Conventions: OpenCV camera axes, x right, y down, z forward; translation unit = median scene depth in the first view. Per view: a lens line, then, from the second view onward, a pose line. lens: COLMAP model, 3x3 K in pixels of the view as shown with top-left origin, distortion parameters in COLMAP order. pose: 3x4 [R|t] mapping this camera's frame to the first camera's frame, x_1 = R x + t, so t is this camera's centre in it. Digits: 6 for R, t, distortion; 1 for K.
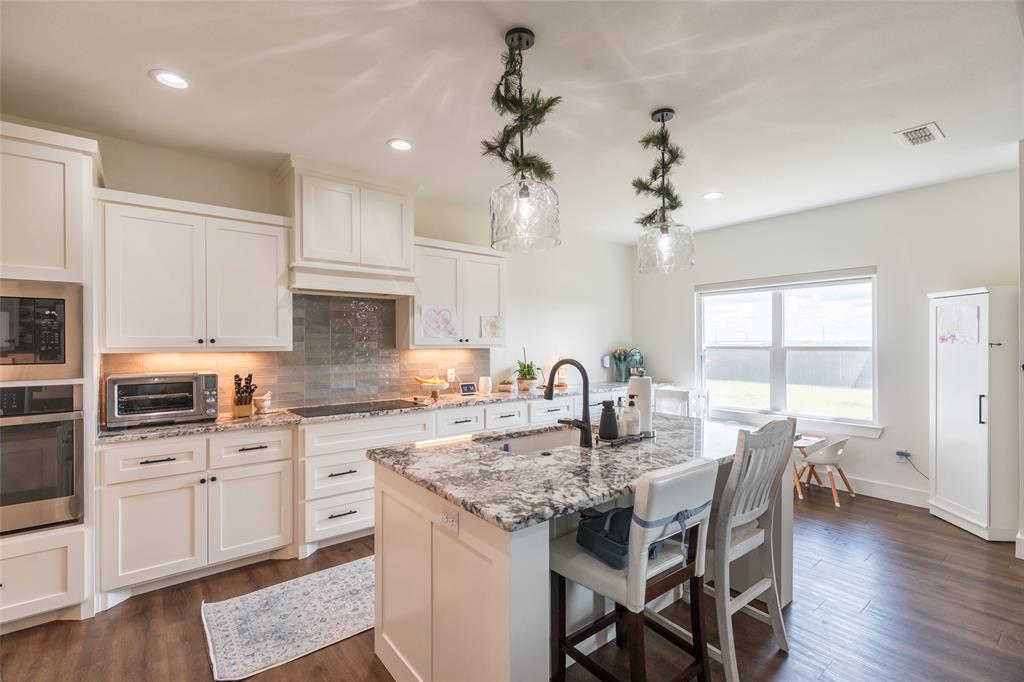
lens RADIAL K [[465.8, 0, 524.6], [0, 465.8, 343.3], [0, 0, 1]] dist [0.020167, -0.004838]
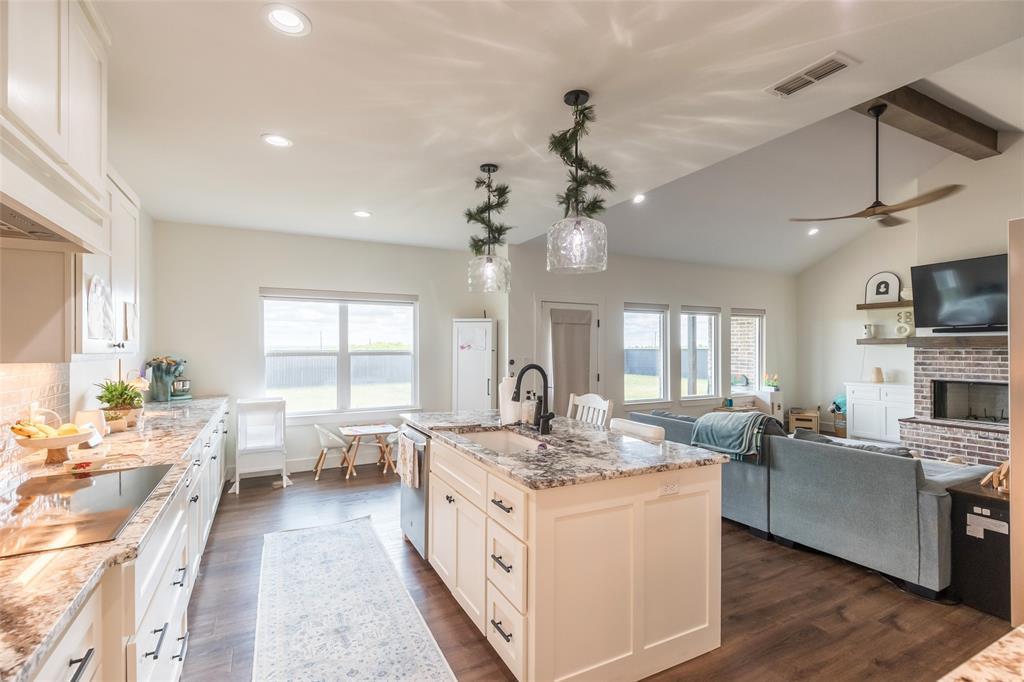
lens RADIAL K [[465.8, 0, 518.3], [0, 465.8, 344.9], [0, 0, 1]] dist [0.020167, -0.004838]
pose [[0.191704, 0.009197, 0.981410, -0.627890], [-0.002457, 0.999957, -0.008891, -0.002866], [-0.981450, -0.000707, 0.191719, 0.478417]]
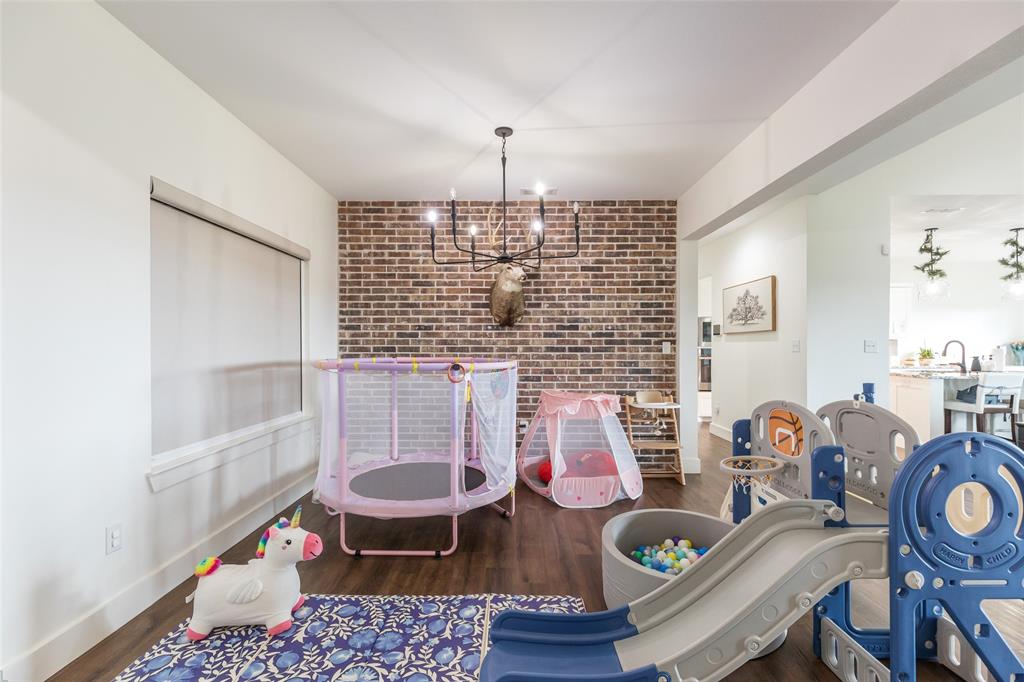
lens RADIAL K [[465.8, 0, 512.9], [0, 465.8, 344.6], [0, 0, 1]] dist [0.020167, -0.004838]
pose [[0.768682, 0.005853, -0.639604, -0.067552], [-0.003331, 0.999981, 0.005147, 0.031352], [0.639622, -0.001826, 0.768687, -1.527890]]
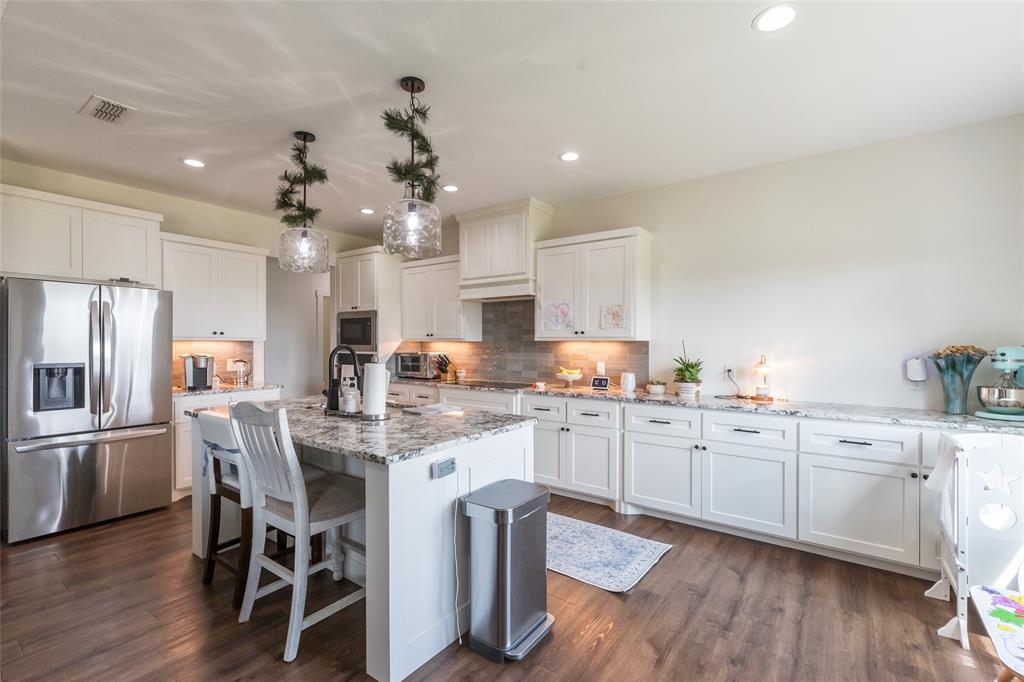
lens RADIAL K [[465.8, 0, 509.7], [0, 465.8, 345.3], [0, 0, 1]] dist [0.020167, -0.004838]
pose [[0.242839, 0.009812, -0.970017, 0.865839], [-0.002489, 0.999952, 0.009492, 0.012902], [0.970063, 0.000110, 0.242852, 0.669129]]
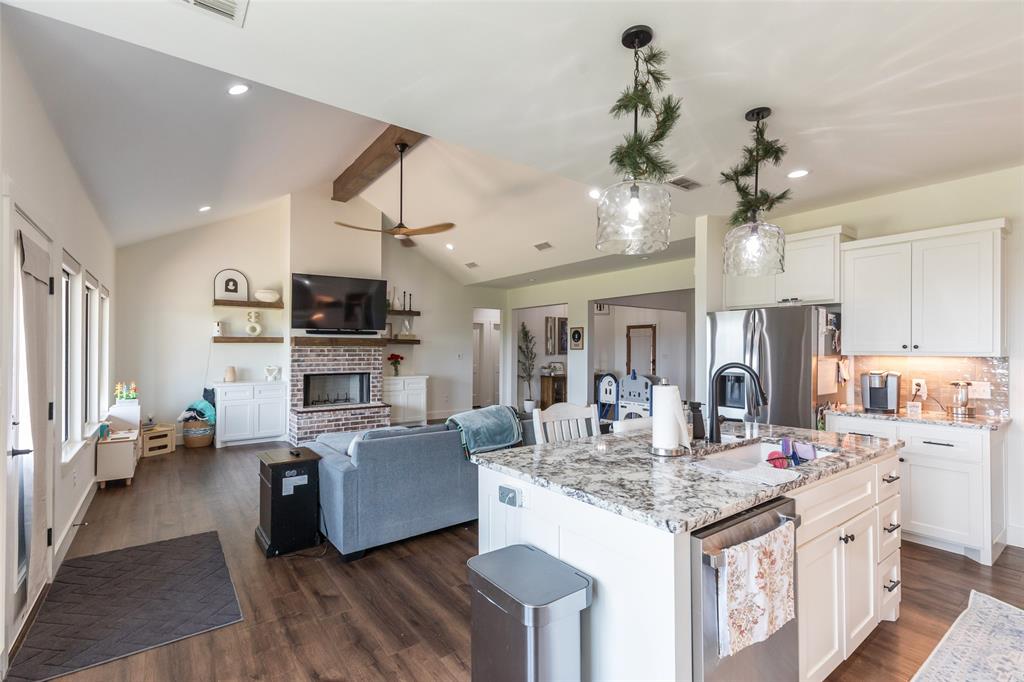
lens RADIAL K [[465.8, 0, 511.2], [0, 465.8, 346.4], [0, 0, 1]] dist [0.020167, -0.004838]
pose [[-0.998919, -0.001202, 0.046473, 0.318768], [-0.001628, 0.999957, -0.009129, 0.004066], [-0.046460, -0.009195, -0.998878, 1.211518]]
